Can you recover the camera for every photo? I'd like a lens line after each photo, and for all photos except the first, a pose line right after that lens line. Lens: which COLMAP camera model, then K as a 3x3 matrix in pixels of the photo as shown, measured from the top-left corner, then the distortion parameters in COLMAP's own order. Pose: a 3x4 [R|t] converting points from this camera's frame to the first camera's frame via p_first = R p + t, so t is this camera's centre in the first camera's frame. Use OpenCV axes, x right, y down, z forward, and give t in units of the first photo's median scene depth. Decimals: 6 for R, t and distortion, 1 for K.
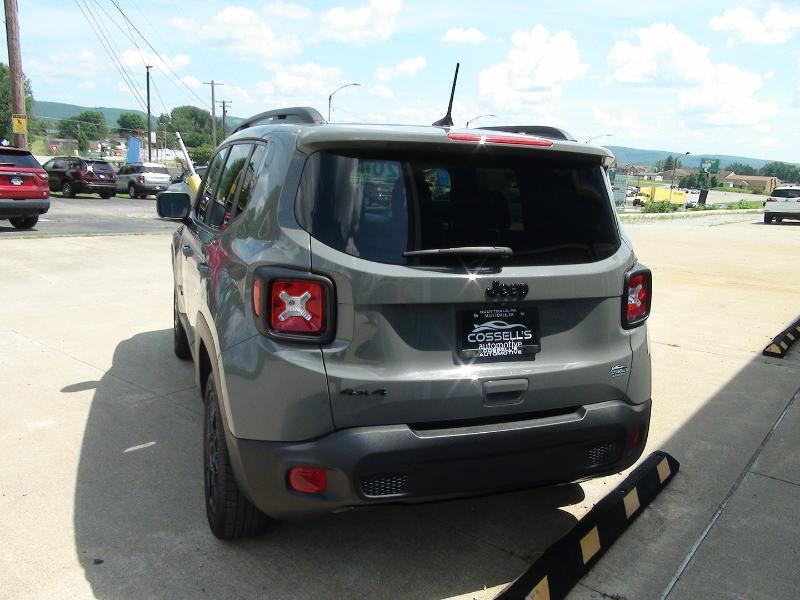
lens RADIAL K [[656.6, 0, 400.0], [0, 656.6, 300.0], [0, 0, 1]] dist [-0.003244, -0.001460]
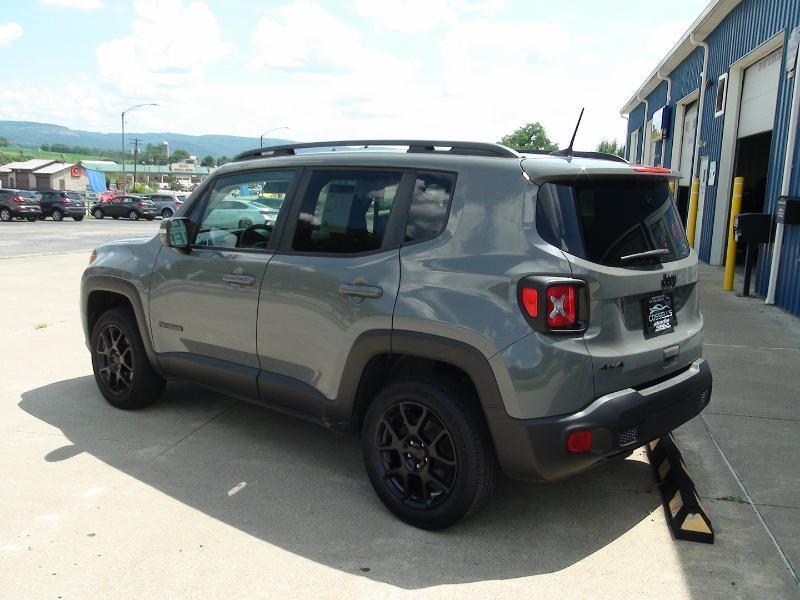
lens RADIAL K [[785.0, 0, 400.0], [0, 785.0, 300.0], [0, 0, 1]] dist [-0.012722, -0.005963]
pose [[0.891528, -0.092797, 0.443358, -1.020119], [0.104522, 0.994520, -0.002022, -0.028522], [-0.440741, 0.048144, 0.896342, -0.199589]]
